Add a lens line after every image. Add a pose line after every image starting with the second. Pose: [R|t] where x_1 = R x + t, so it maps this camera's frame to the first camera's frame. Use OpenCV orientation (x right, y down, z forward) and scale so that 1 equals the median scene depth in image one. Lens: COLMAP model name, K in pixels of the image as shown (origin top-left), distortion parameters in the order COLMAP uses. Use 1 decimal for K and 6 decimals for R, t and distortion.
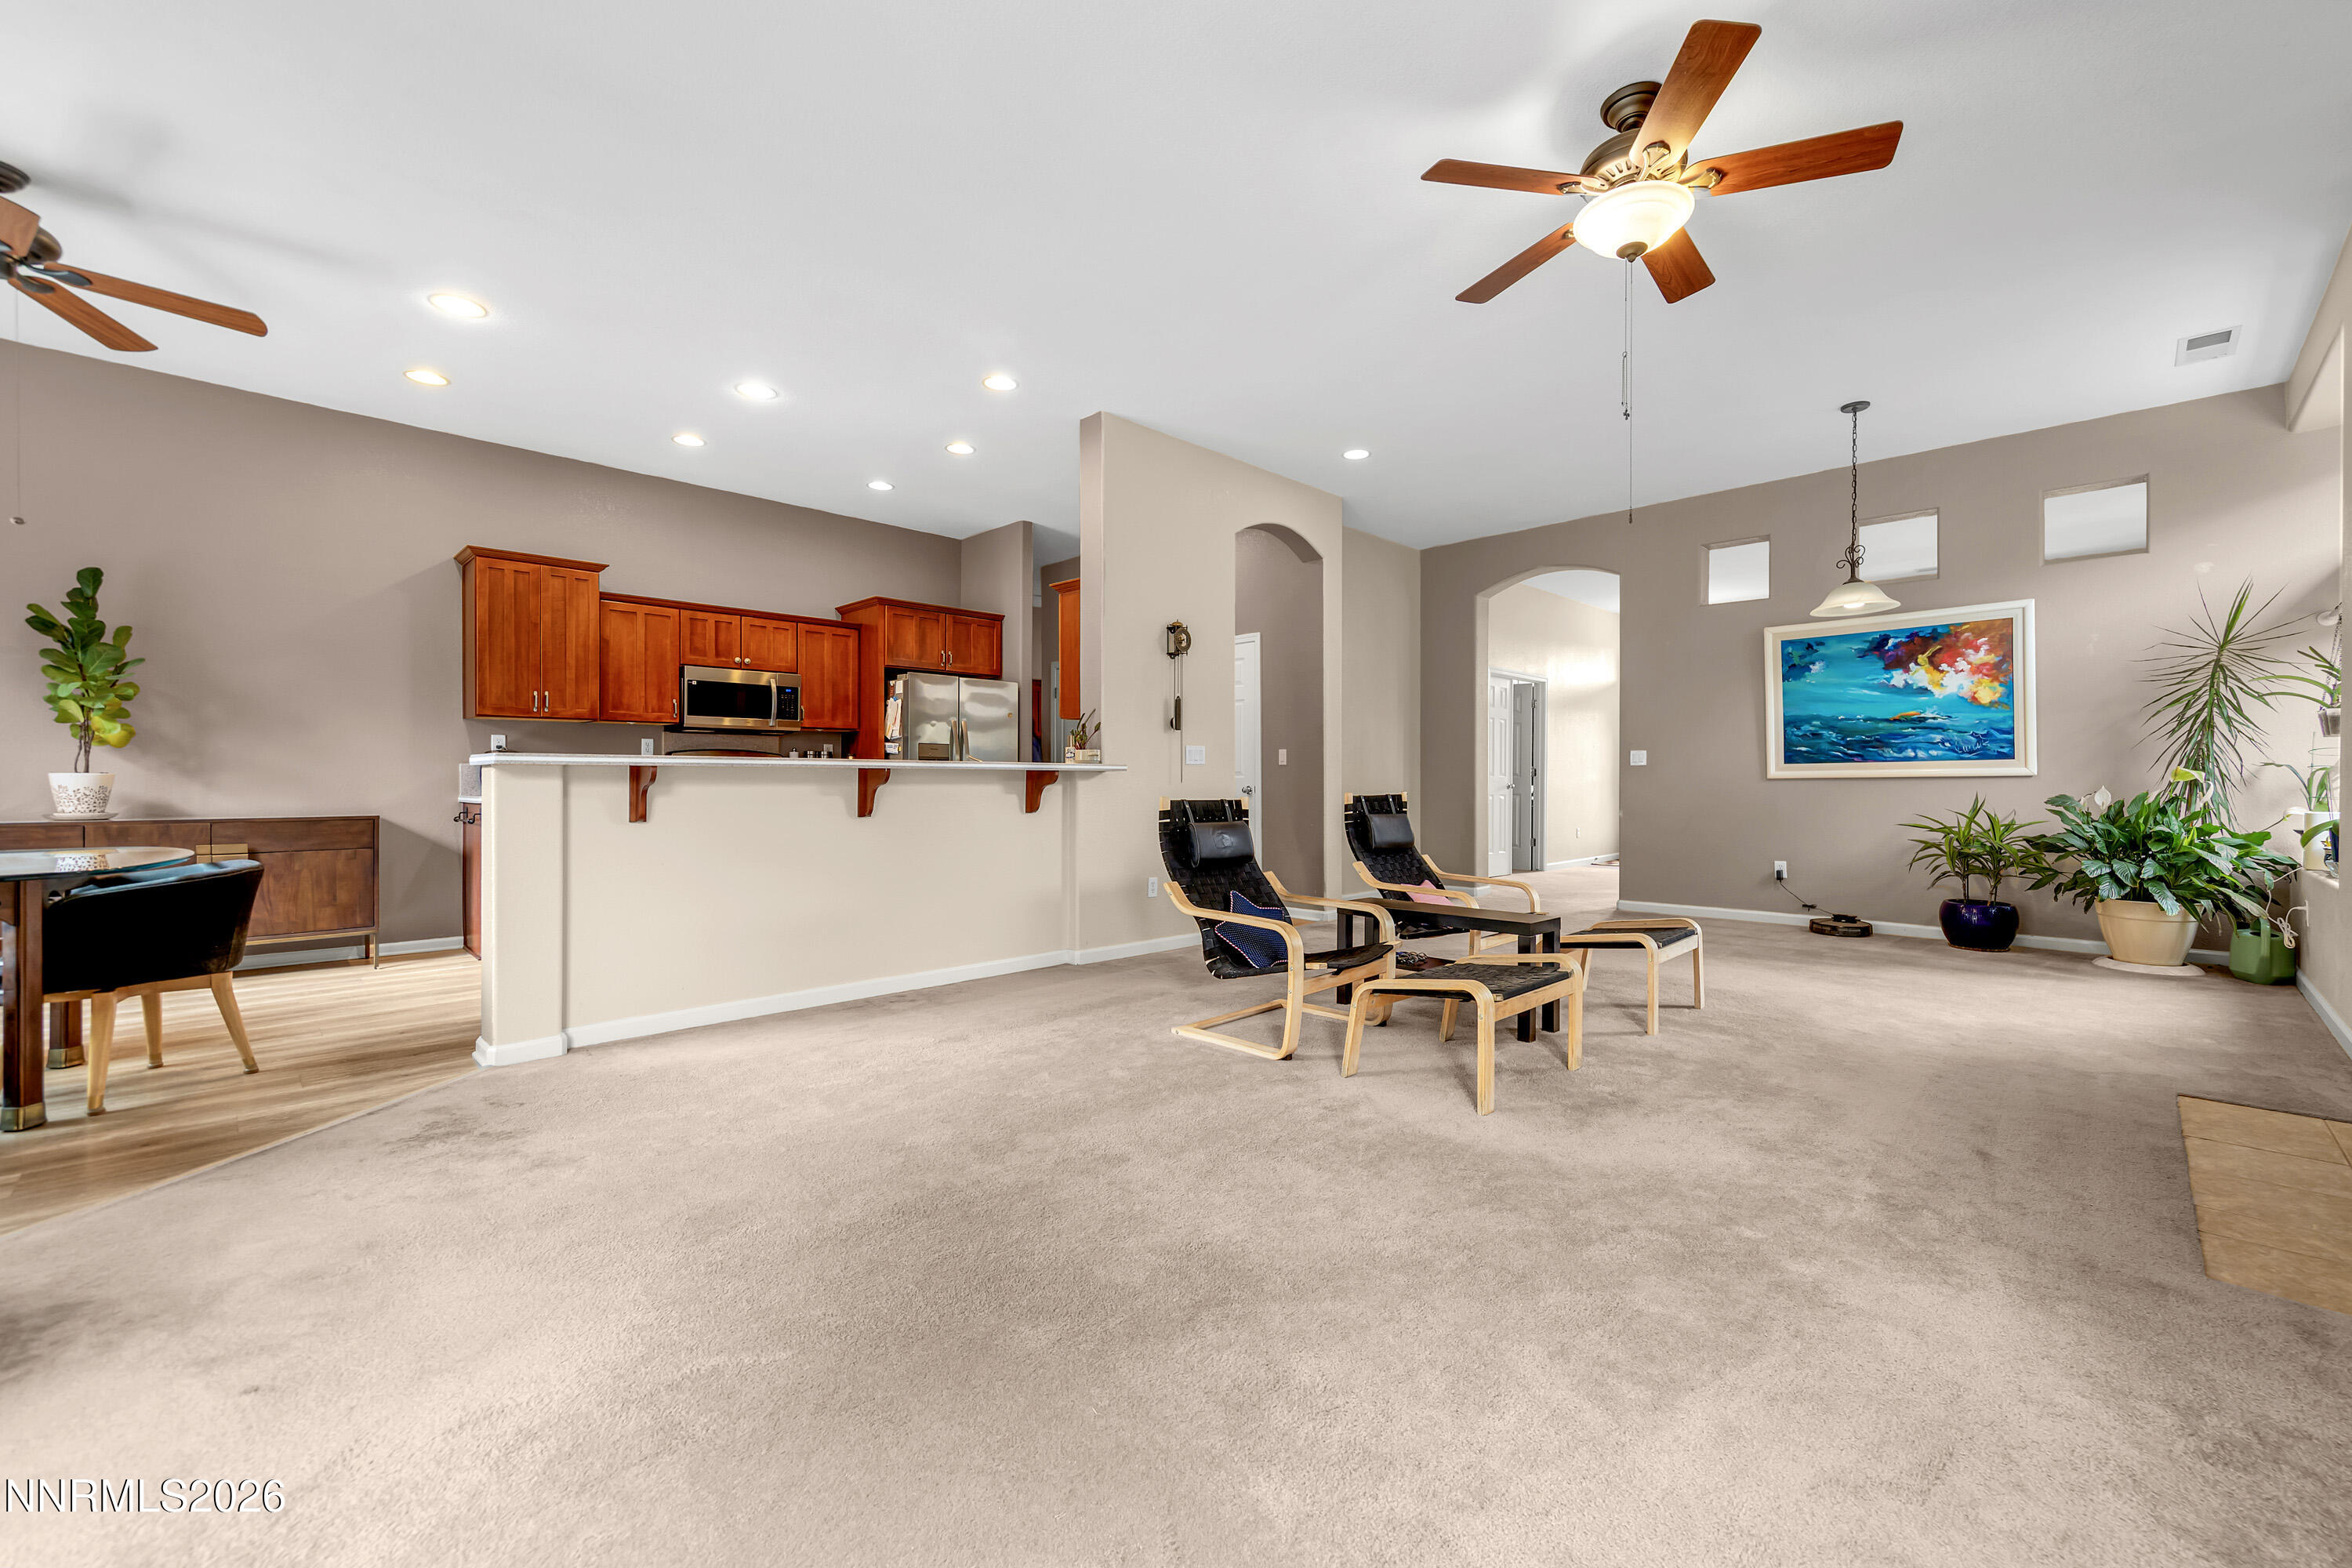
lens RADIAL K [[965.5, 0, 1188.5], [0, 965.5, 782.0], [0, 0, 1]] dist [-0.003635, -0.000174]
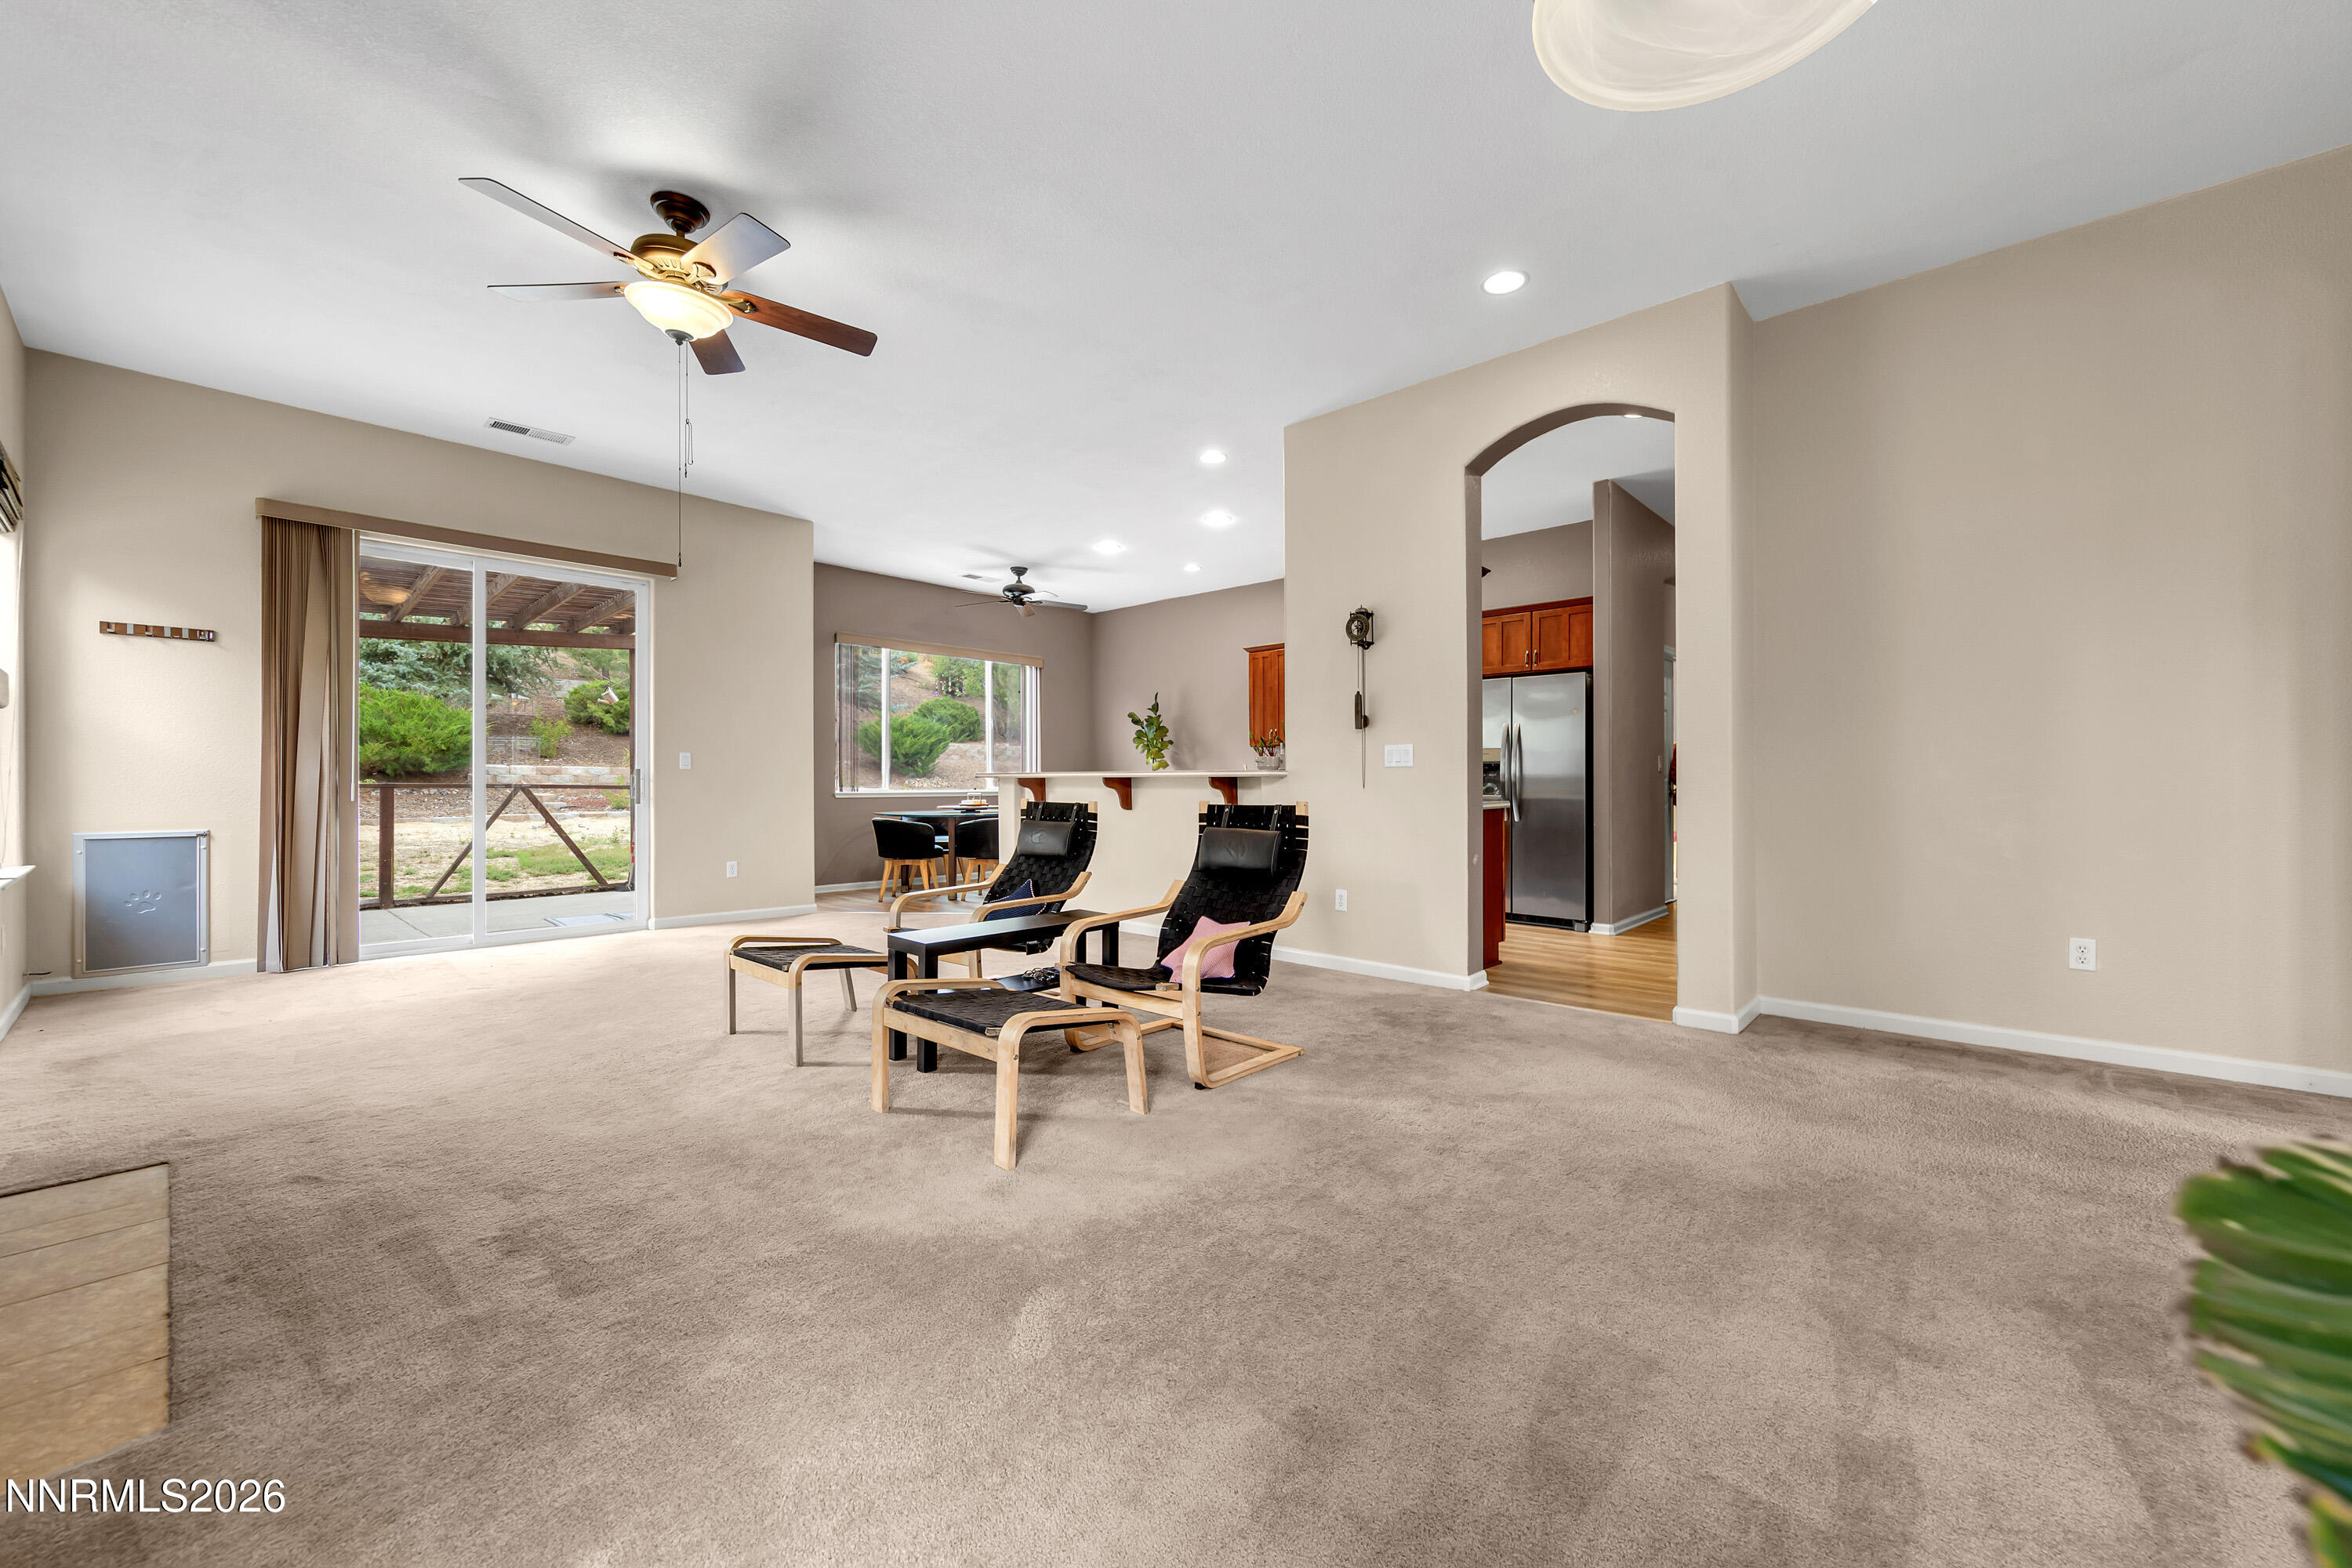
lens RADIAL K [[881.9, 0, 1181.3], [0, 881.9, 781.1], [0, 0, 1]] dist [-0.001965, -0.000051]
pose [[0.050242, -0.004668, -0.998726, 0.881285], [-0.000392, 0.999989, -0.004693, -0.001449], [0.998737, 0.000628, 0.050239, 0.876079]]
